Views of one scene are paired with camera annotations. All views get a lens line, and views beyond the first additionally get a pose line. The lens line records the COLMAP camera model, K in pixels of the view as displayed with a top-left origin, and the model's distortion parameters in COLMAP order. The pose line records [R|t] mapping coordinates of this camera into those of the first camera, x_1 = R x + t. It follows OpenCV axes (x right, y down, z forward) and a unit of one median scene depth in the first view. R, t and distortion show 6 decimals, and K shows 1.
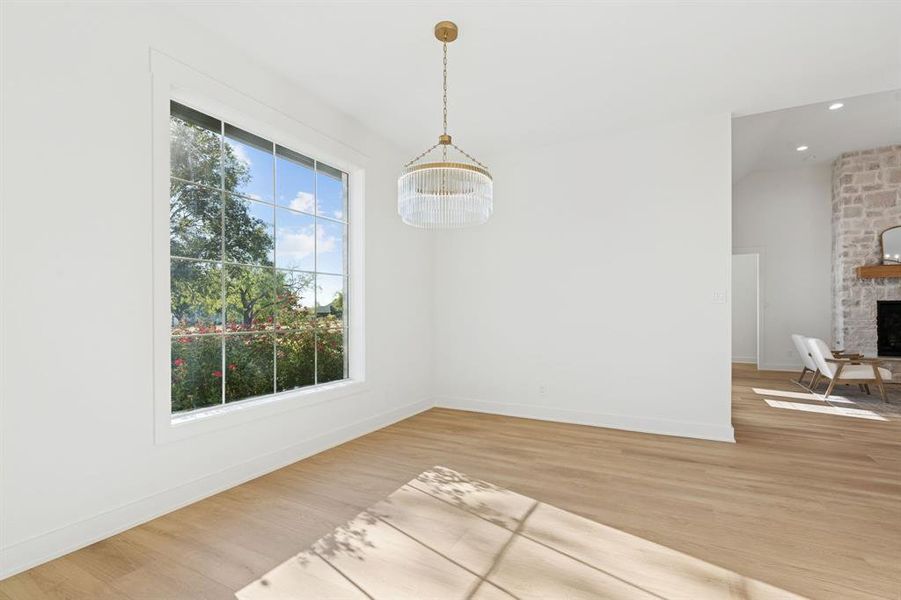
lens RADIAL K [[422.7, 0, 453.5], [0, 422.7, 308.7], [0, 0, 1]] dist [-0.001375, -0.000255]
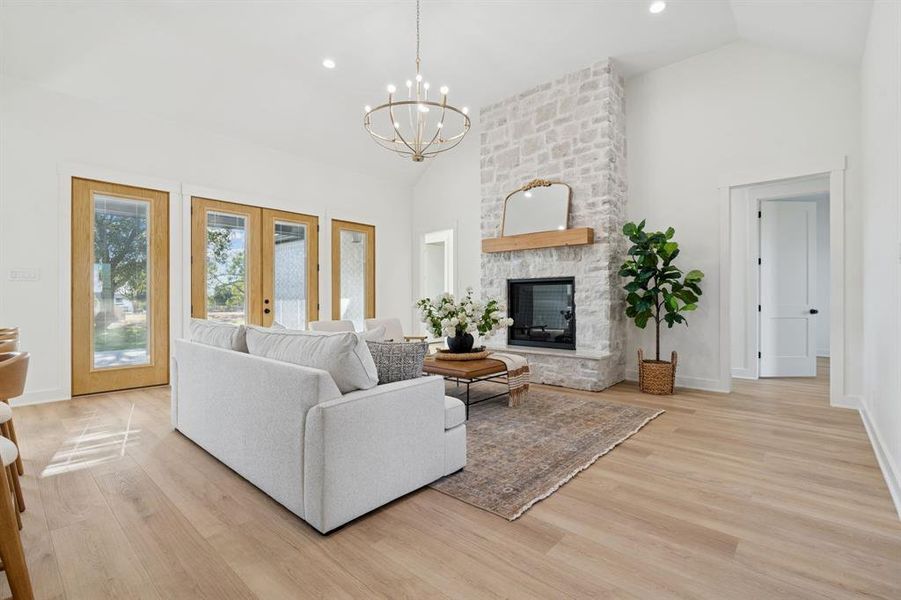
lens RADIAL K [[411.4, 0, 447.9], [0, 411.4, 295.2], [0, 0, 1]] dist [-0.005722, -0.000216]
pose [[0.968636, -0.002879, -0.248468, 2.601522], [0.002581, 0.999996, -0.001525, 0.032433], [0.248471, 0.000836, 0.968639, 0.407692]]
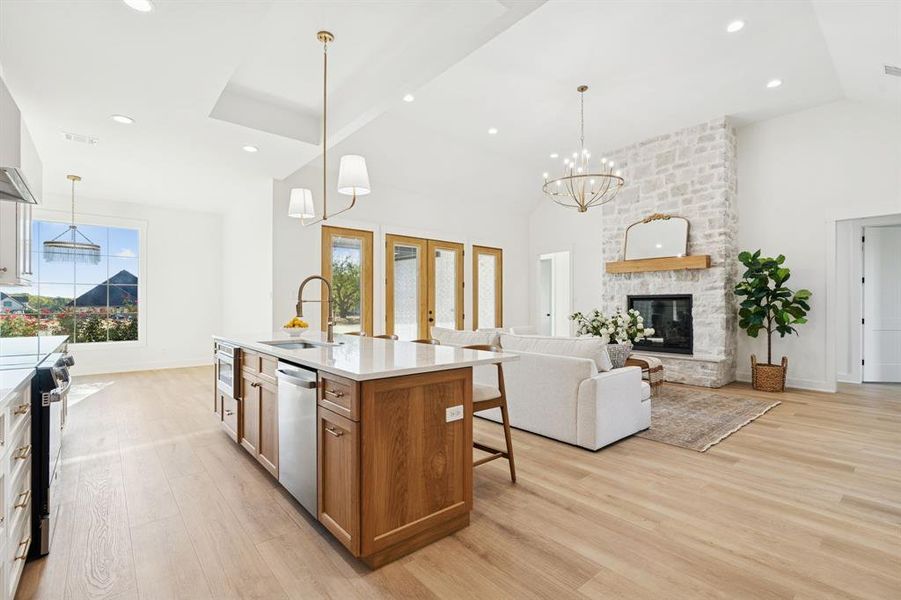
lens RADIAL K [[408.9, 0, 450.5], [0, 408.9, 300.0], [0, 0, 1]] dist [-0.003100, -0.000010]
pose [[0.926746, -0.001067, -0.375686, 2.327577], [-0.000416, 0.999992, -0.003866, -0.008506], [0.375688, 0.003739, 0.926739, -0.187387]]
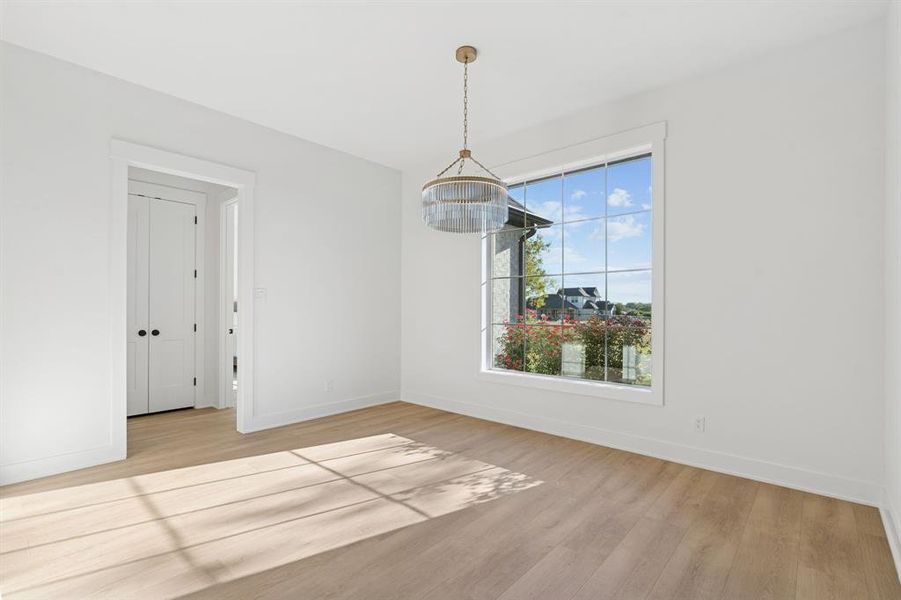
lens RADIAL K [[422.7, 0, 453.5], [0, 422.7, 308.7], [0, 0, 1]] dist [-0.001375, -0.000255]
pose [[-0.238592, -0.000071, -0.971120, 0.949890], [-0.002057, 0.999998, 0.000432, 0.005815], [0.971118, 0.002100, -0.238592, 1.116804]]
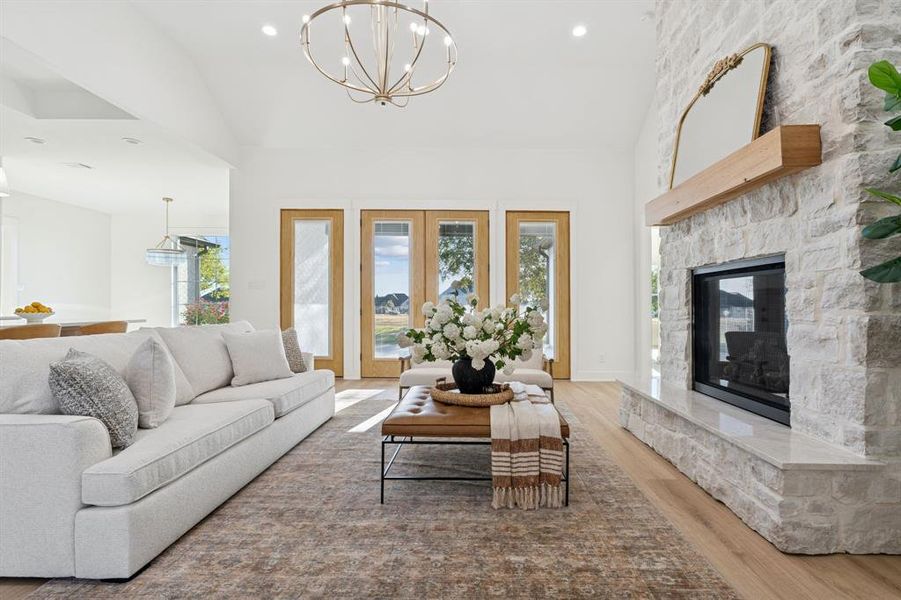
lens RADIAL K [[415.9, 0, 469.8], [0, 415.9, 300.7], [0, 0, 1]] dist [-0.001262, -0.000435]
pose [[0.460577, -0.003475, -0.887613, 3.080466], [-0.000097, 0.999992, -0.003966, 0.040293], [0.887620, 0.001913, 0.460573, 1.379451]]
